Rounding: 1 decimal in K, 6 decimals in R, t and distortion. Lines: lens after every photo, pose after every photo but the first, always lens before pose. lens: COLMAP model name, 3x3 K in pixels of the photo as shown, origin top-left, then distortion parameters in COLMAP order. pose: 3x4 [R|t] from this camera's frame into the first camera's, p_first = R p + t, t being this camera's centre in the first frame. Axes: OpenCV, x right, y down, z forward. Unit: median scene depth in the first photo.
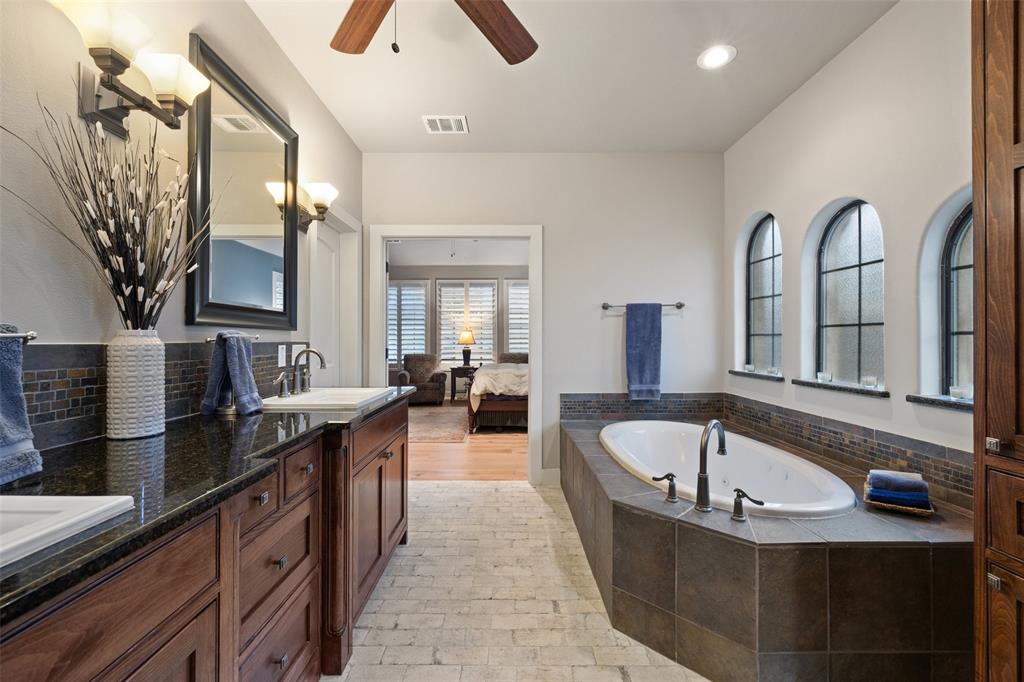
lens RADIAL K [[431.8, 0, 509.4], [0, 431.8, 342.7], [0, 0, 1]] dist [-0.000069, -0.000066]
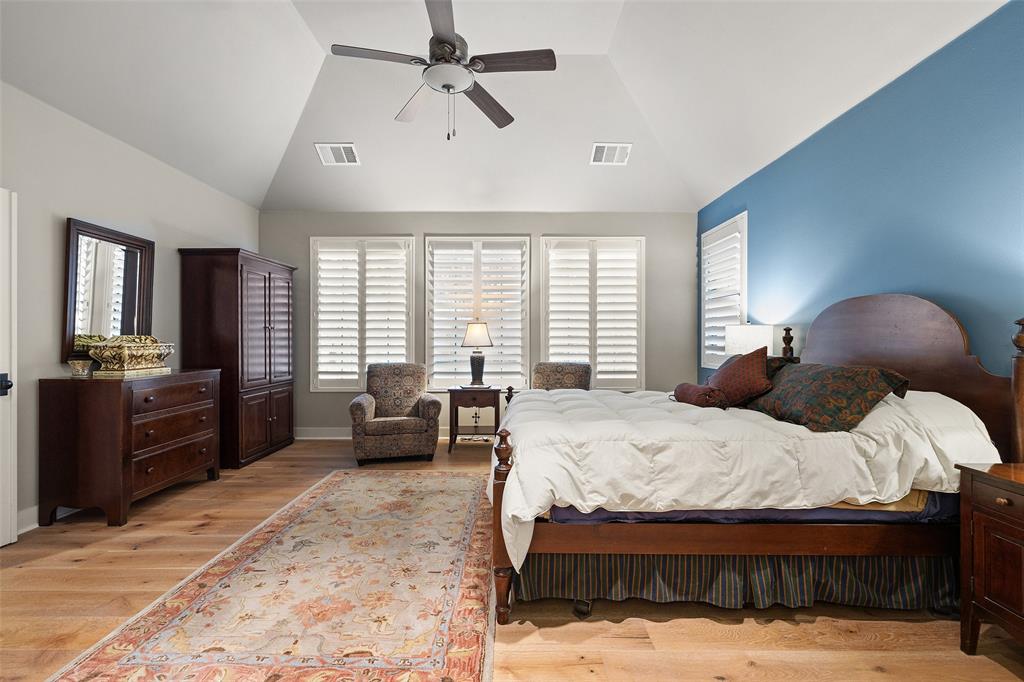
lens RADIAL K [[431.8, 0, 509.4], [0, 431.8, 342.7], [0, 0, 1]] dist [-0.000069, -0.000066]
pose [[0.999961, 0.004115, -0.007753, -0.051771], [-0.004109, 0.999991, 0.000836, -0.002584], [0.007756, -0.000804, 0.999970, 0.425544]]
